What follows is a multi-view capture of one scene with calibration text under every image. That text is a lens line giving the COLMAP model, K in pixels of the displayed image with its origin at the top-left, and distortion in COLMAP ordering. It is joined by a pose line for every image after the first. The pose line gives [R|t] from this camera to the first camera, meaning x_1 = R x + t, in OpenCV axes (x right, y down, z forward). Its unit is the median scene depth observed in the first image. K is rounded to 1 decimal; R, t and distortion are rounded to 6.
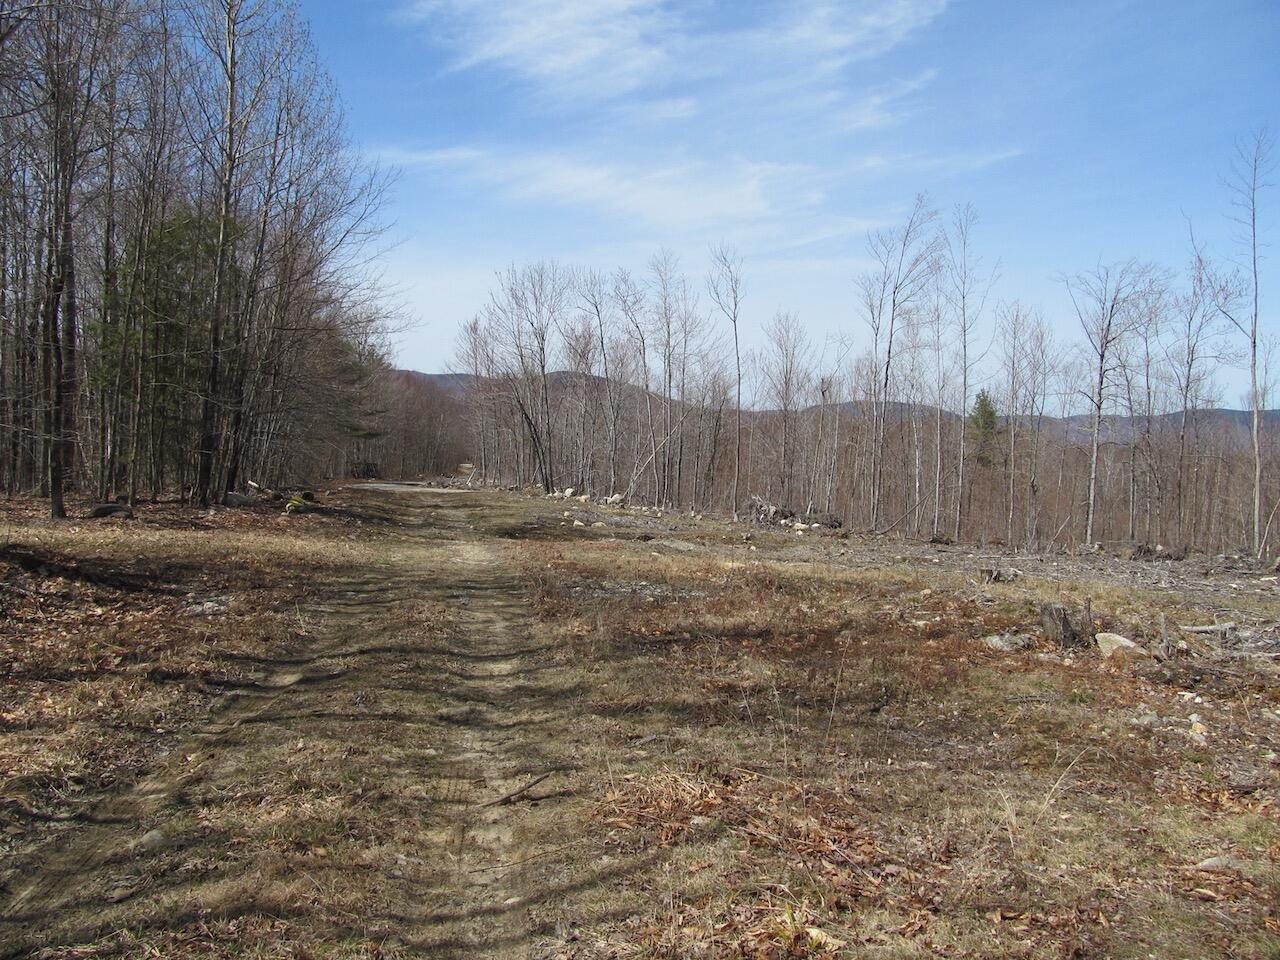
lens RADIAL K [[1102.2, 0, 635.8], [0, 1102.2, 480.8], [0, 0, 1]] dist [-0.019445, 0.023588]
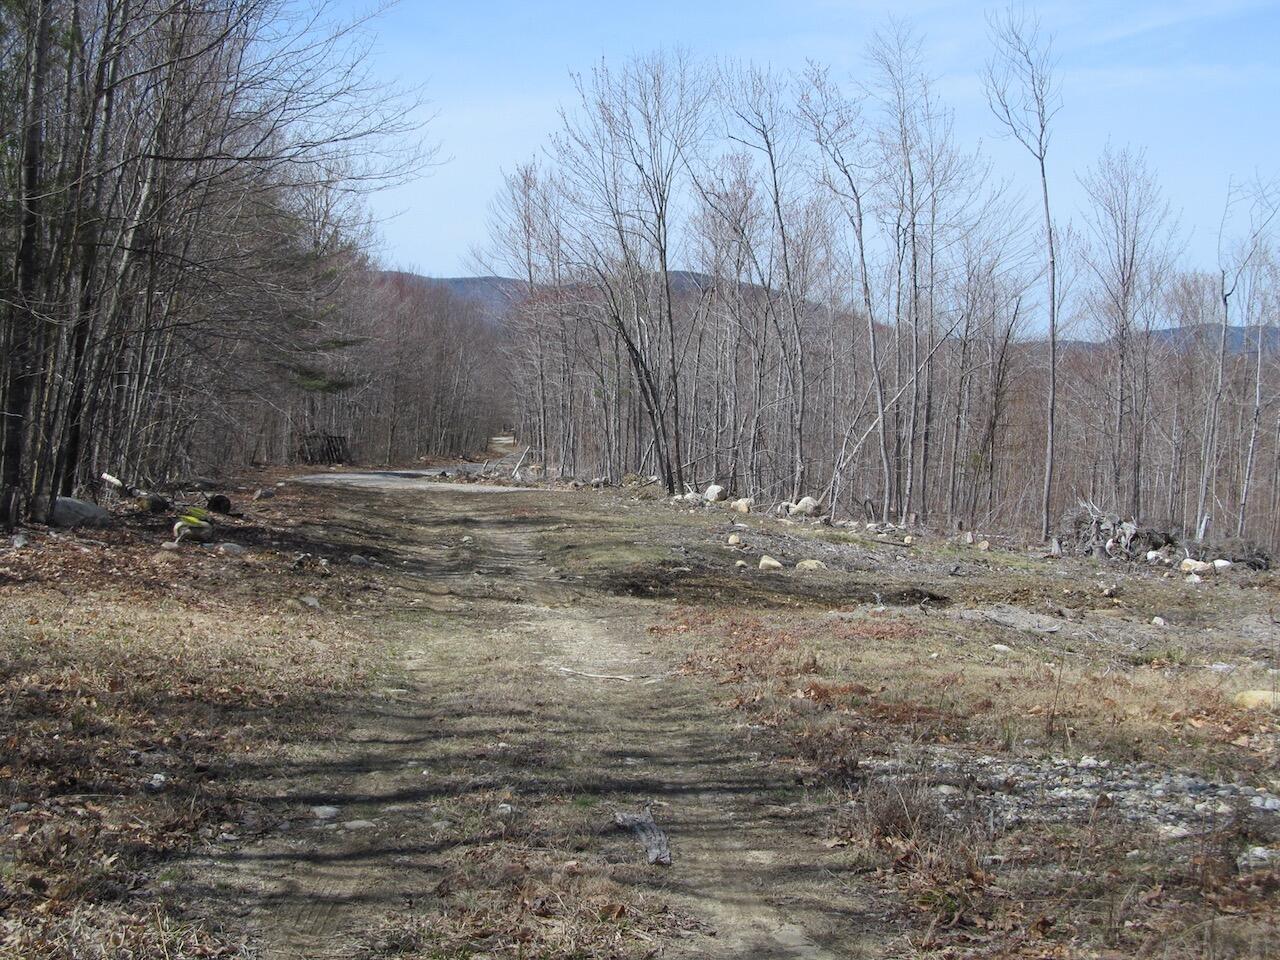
lens RADIAL K [[1966.5, 0, 613.5], [0, 1966.5, 532.1], [0, 0, 1]] dist [-0.127286, 0.000000]
pose [[0.995633, 0.005472, -0.093191, -0.021797], [-0.002410, 0.999455, 0.032934, -0.001417], [0.093320, -0.032566, 0.995103, 0.077886]]
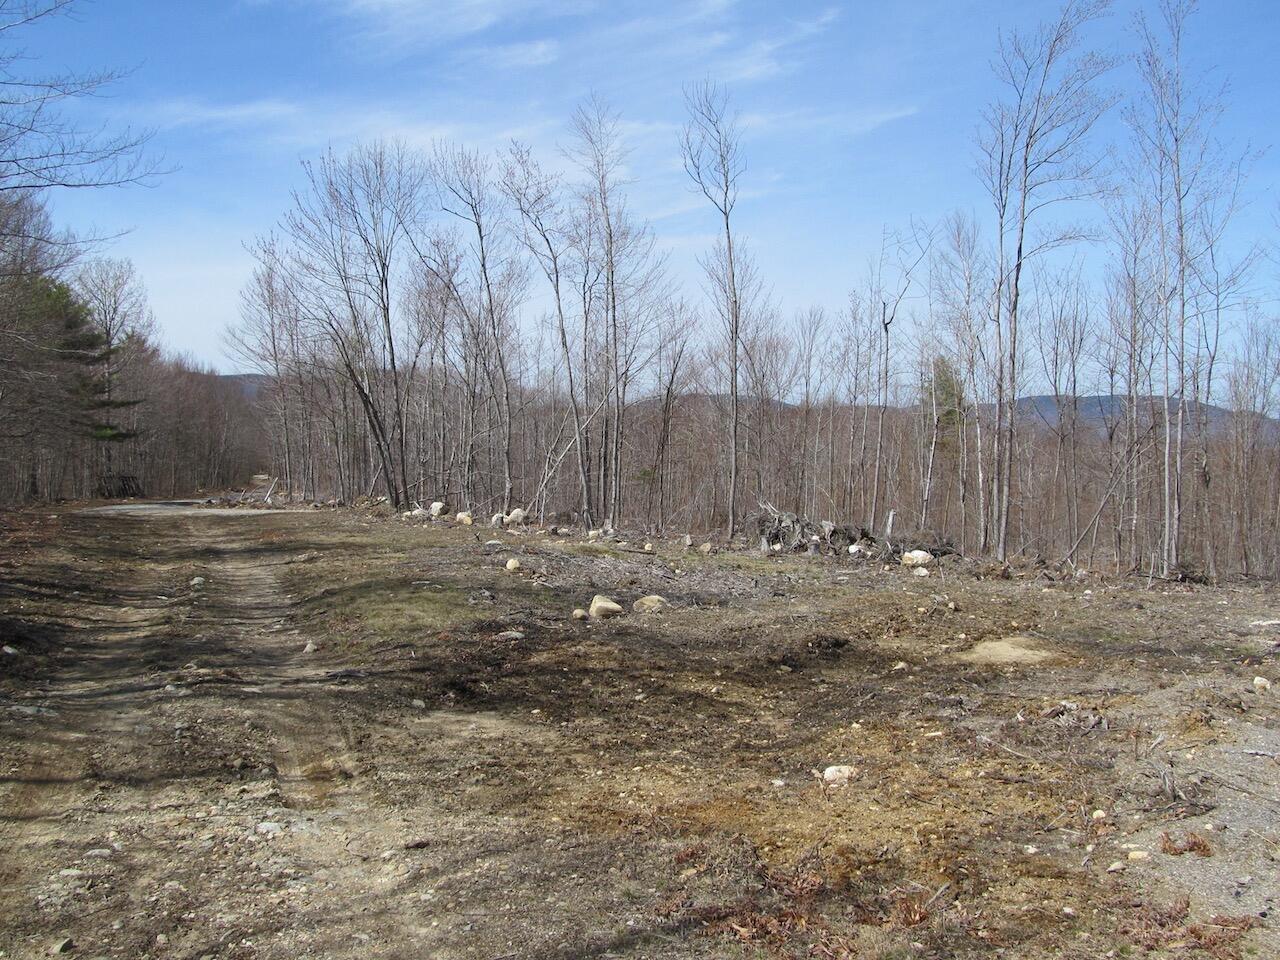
lens RADIAL K [[1164.4, 0, 647.2], [0, 1164.4, 487.7], [0, 0, 1]] dist [-0.049669, 0.000000]
pose [[0.984963, -0.035273, 0.169125, -0.055770], [0.034869, 0.999378, 0.005362, -0.000795], [-0.169209, 0.000616, 0.985580, 0.341258]]
